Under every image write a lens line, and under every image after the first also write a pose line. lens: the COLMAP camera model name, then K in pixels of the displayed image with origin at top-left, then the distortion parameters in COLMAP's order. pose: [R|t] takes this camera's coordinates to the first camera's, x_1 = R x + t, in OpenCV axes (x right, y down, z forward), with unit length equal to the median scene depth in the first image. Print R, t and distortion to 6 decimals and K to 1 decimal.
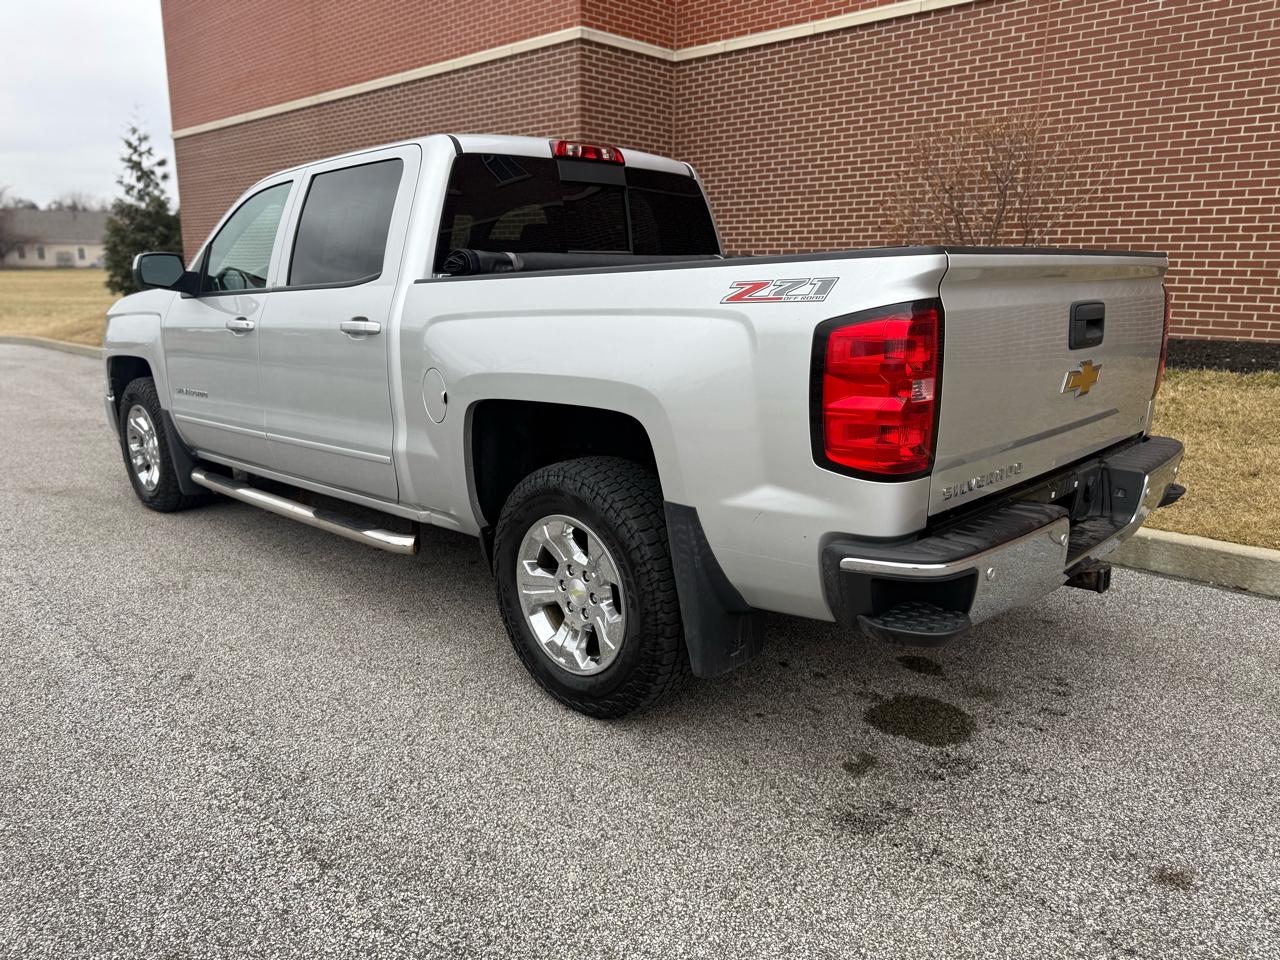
lens RADIAL K [[901.5, 0, 642.1], [0, 901.5, 478.7], [0, 0, 1]] dist [0.012847, -0.011860]
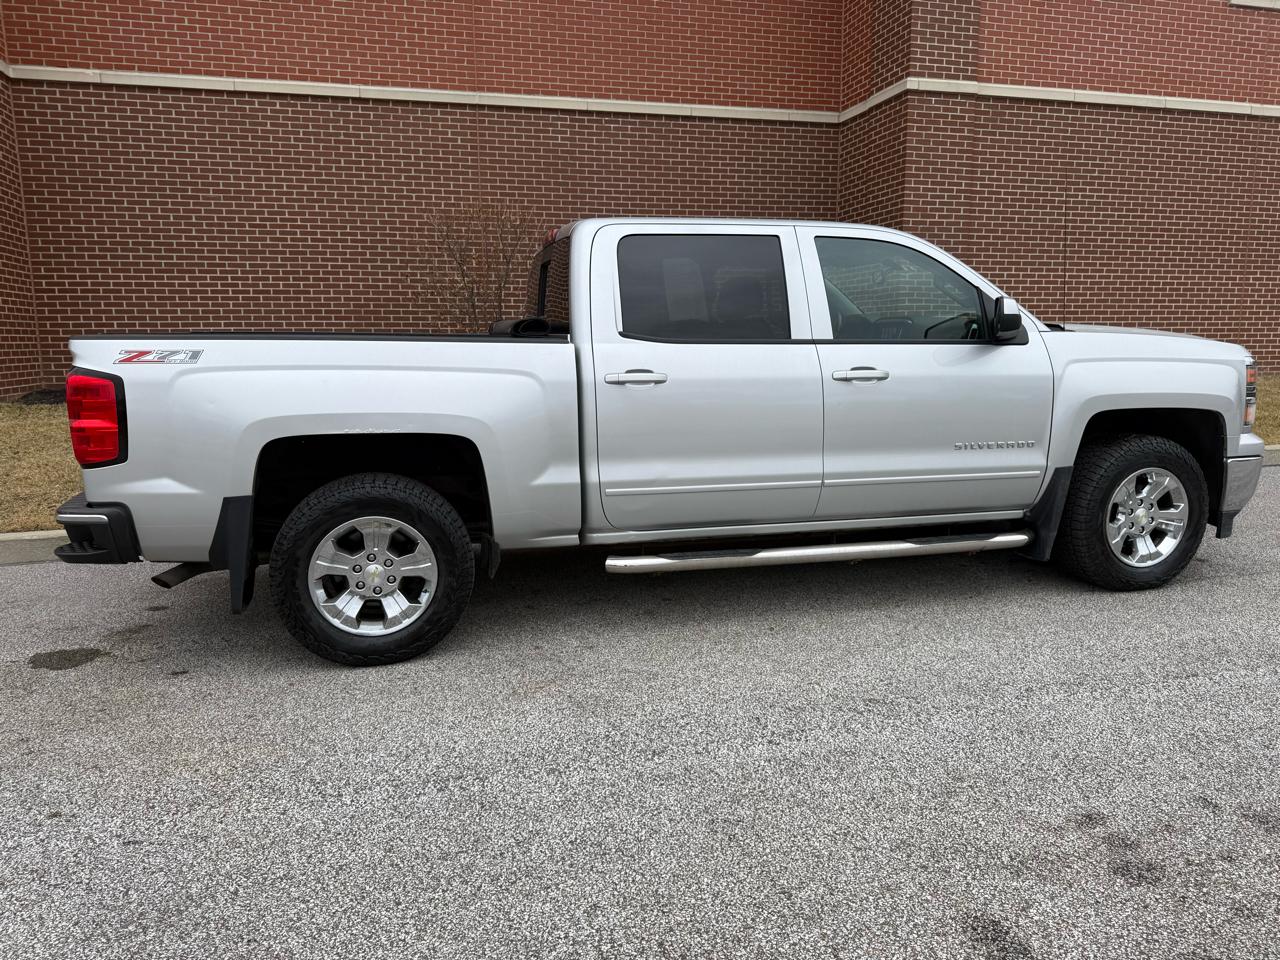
lens RADIAL K [[901.4, 0, 630.4], [0, 901.4, 481.9], [0, 0, 1]] dist [0.013227, -0.015019]
pose [[0.508763, -0.153699, 0.847075, -0.484196], [0.208050, 0.976721, 0.052266, -0.047884], [-0.835389, 0.149643, 0.528896, 0.203244]]
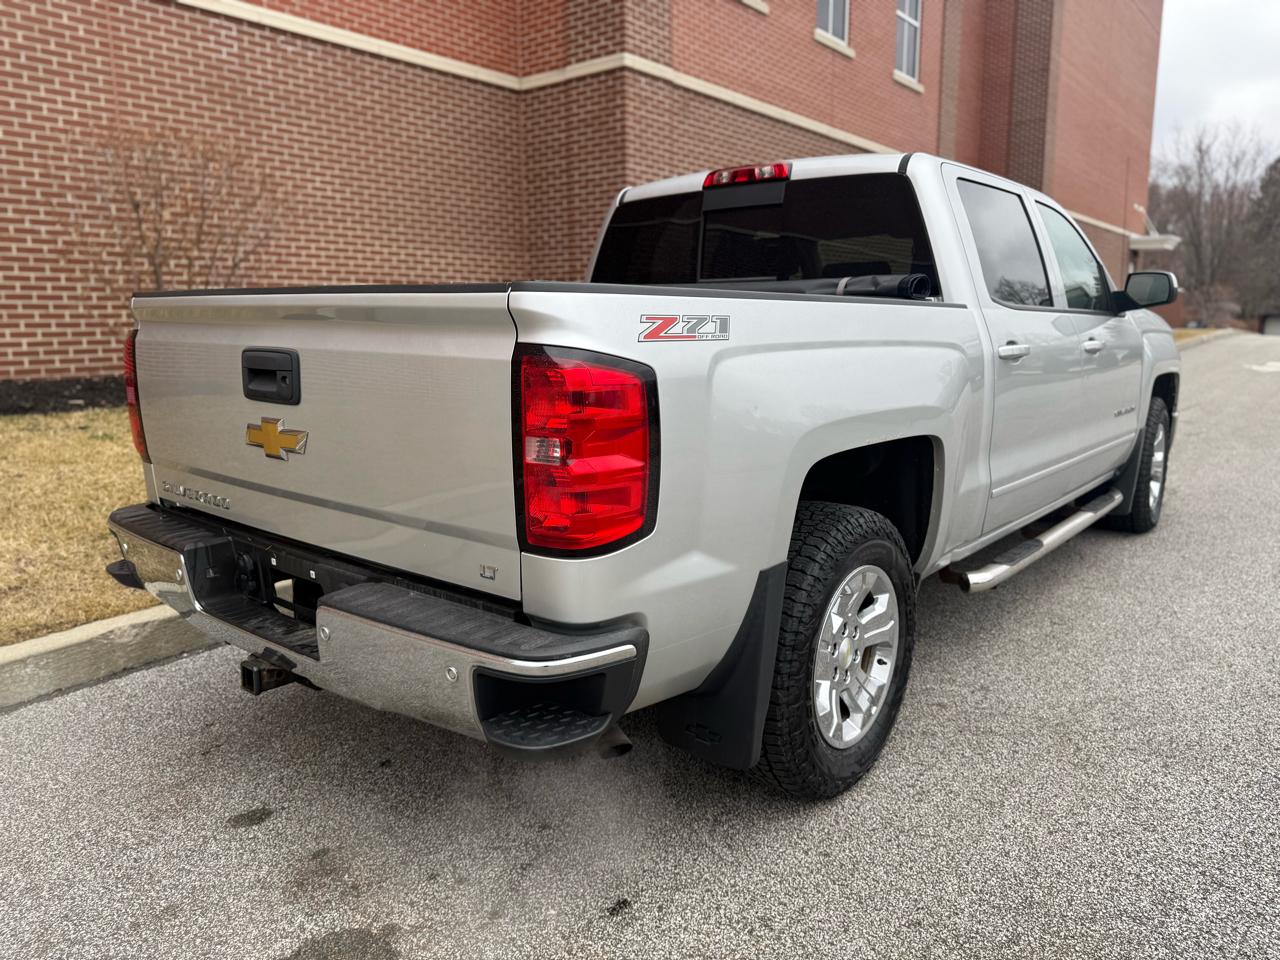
lens RADIAL K [[906.0, 0, 641.5], [0, 906.0, 478.9], [0, 0, 1]] dist [0.005111, -0.008026]
pose [[-0.110089, -0.182531, 0.977017, -0.457296], [0.229385, 0.951789, 0.203664, -0.125633], [-0.967090, 0.246535, -0.062912, 0.566002]]
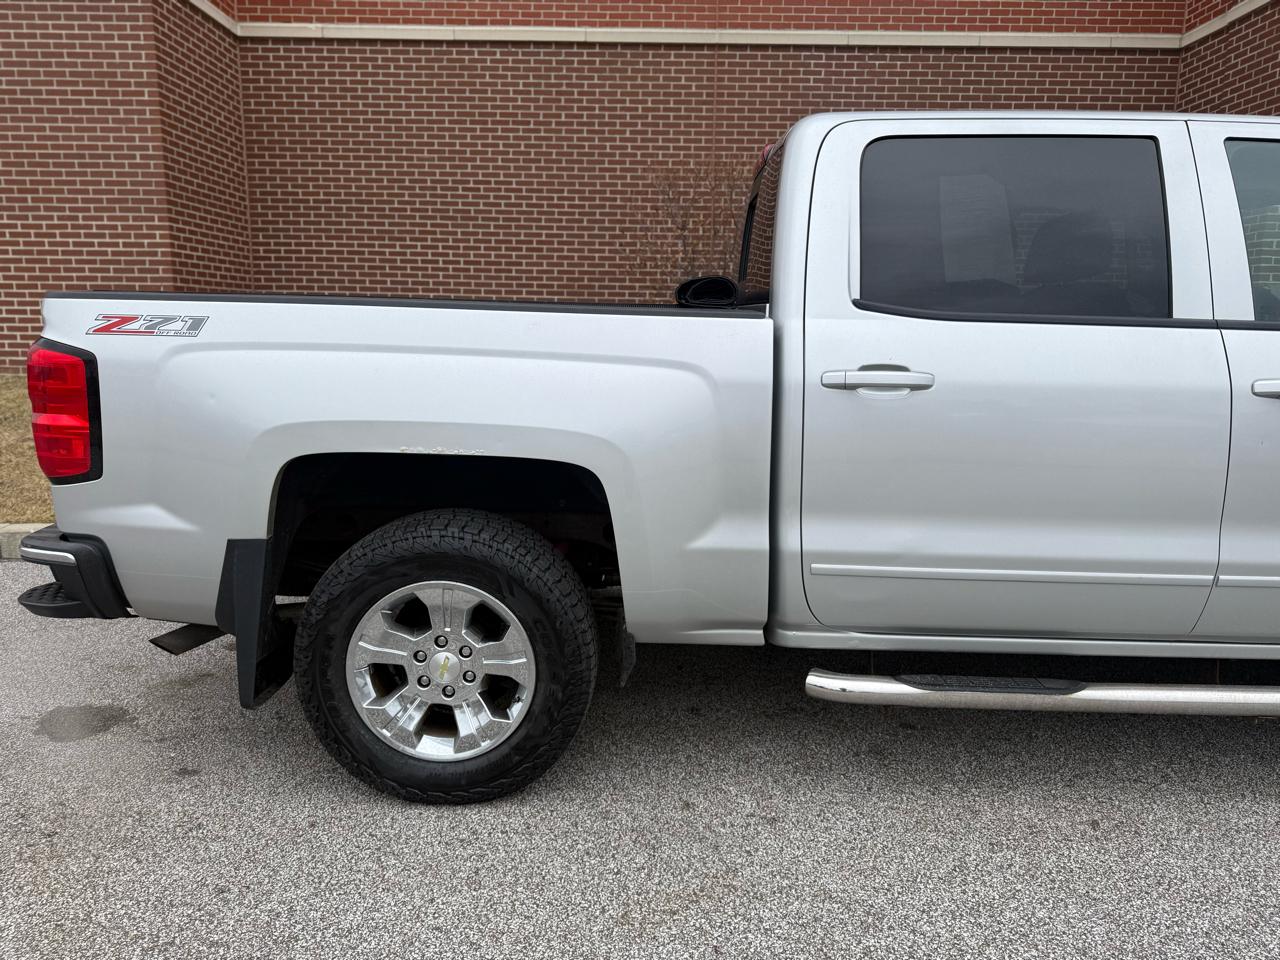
lens RADIAL K [[901.3, 0, 646.1], [0, 901.3, 478.5], [0, 0, 1]] dist [0.018720, -0.020455]
pose [[0.710511, -0.126112, 0.692293, -0.347327], [0.154462, 0.987767, 0.021410, -0.060642], [-0.686524, 0.091721, 0.721299, 0.279219]]
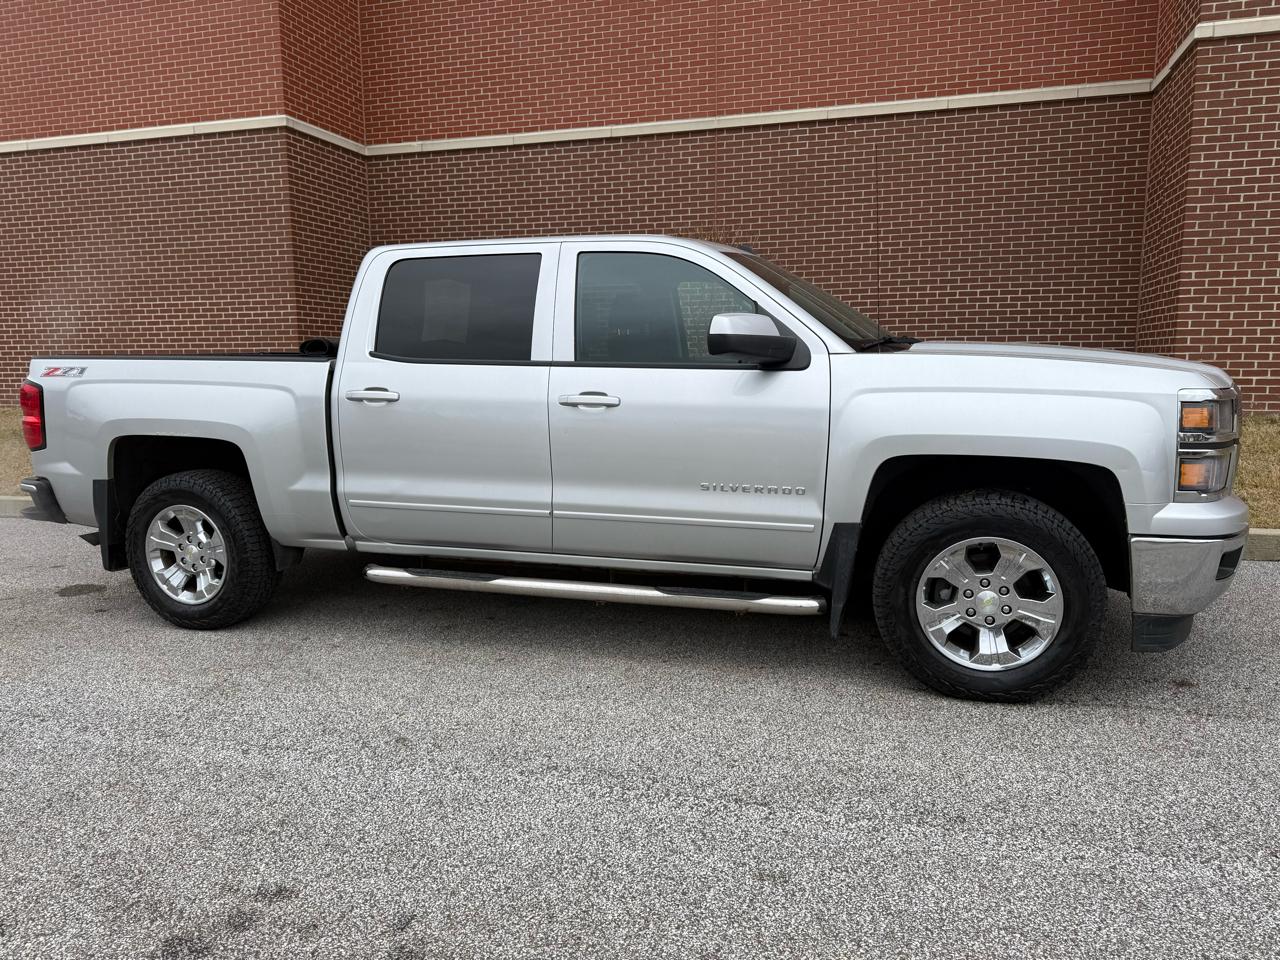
lens RADIAL K [[895.4, 0, 644.1], [0, 895.4, 484.2], [0, 0, 1]] dist [0.029270, -0.032979]
pose [[0.880878, -0.084710, 0.465701, -0.227145], [0.124138, 0.990762, -0.054592, 0.007226], [-0.456775, 0.105900, 0.883257, -0.017129]]
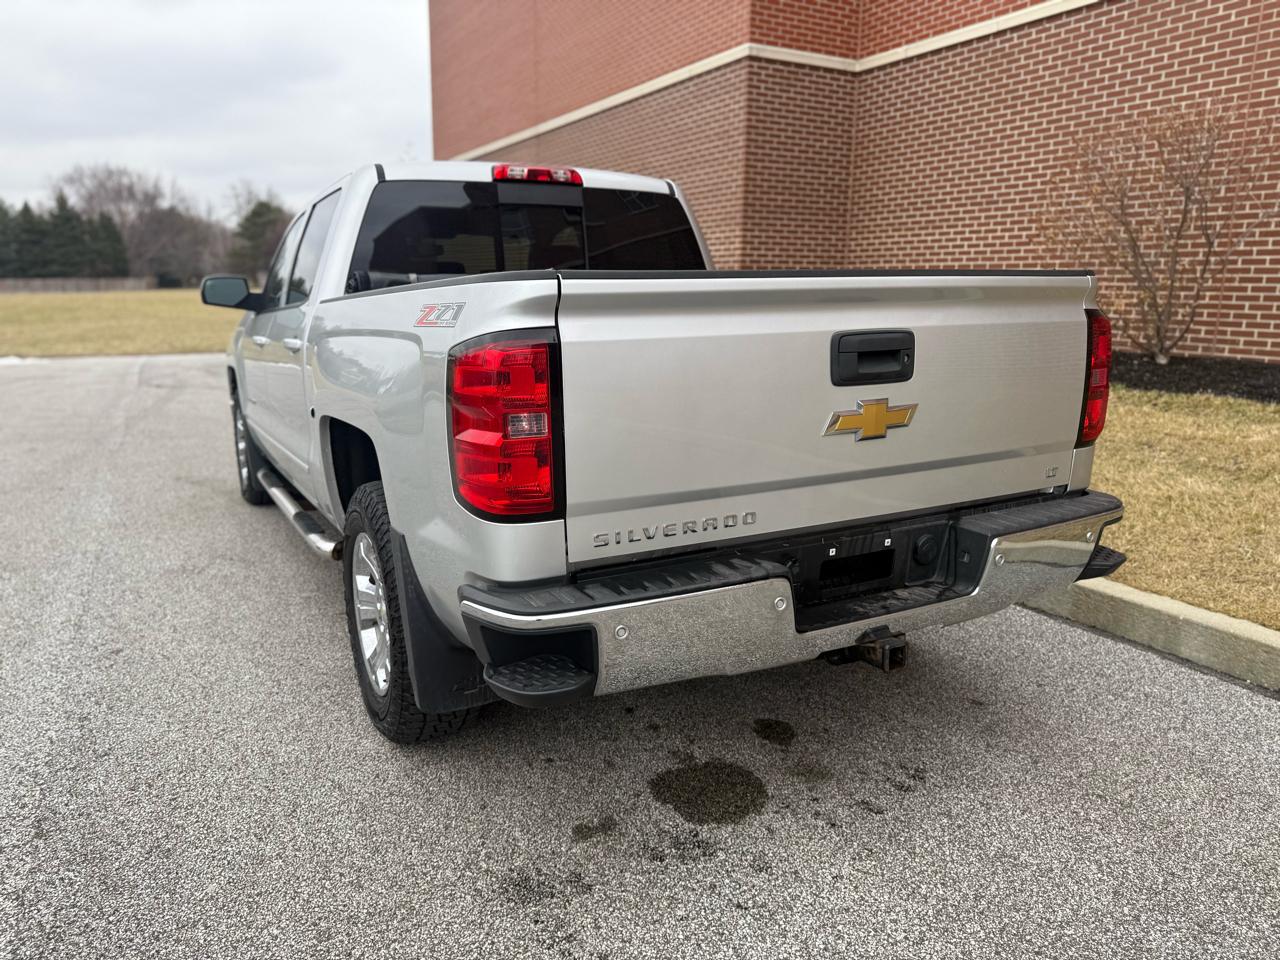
lens RADIAL K [[905.6, 0, 638.3], [0, 905.6, 473.0], [0, 0, 1]] dist [0.008691, -0.009048]
pose [[0.954761, 0.056967, -0.291866, 0.139418], [-0.064131, 0.997828, -0.015030, -0.008743], [0.290376, 0.033067, 0.956341, 0.031358]]
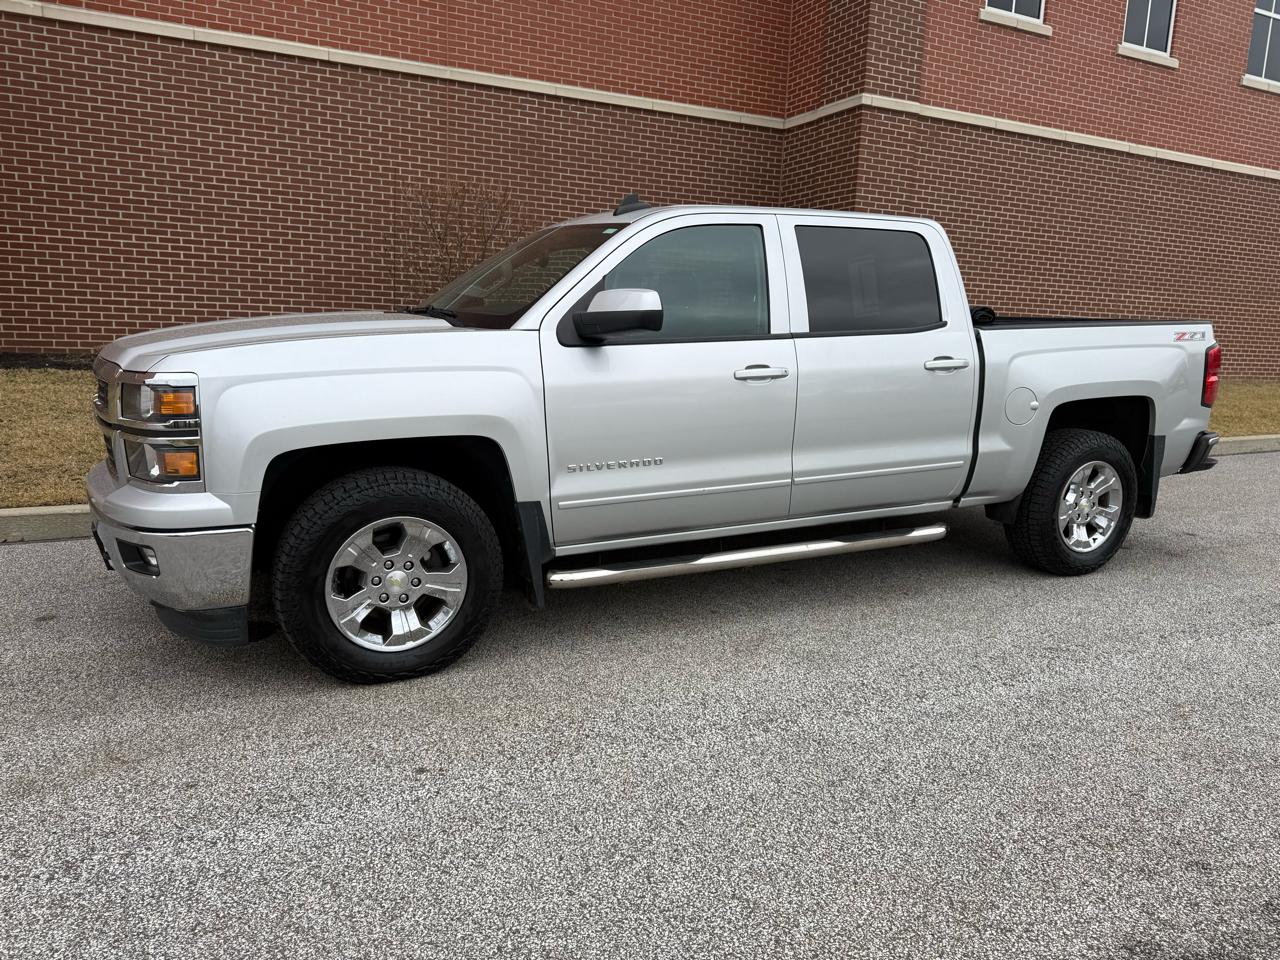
lens RADIAL K [[901.4, 0, 630.4], [0, 901.4, 481.9], [0, 0, 1]] dist [0.013227, -0.015019]
pose [[0.339885, -0.158343, 0.927041, -0.577713], [0.181146, 0.978289, 0.100682, -0.074298], [-0.922857, 0.133709, 0.361189, 0.337233]]
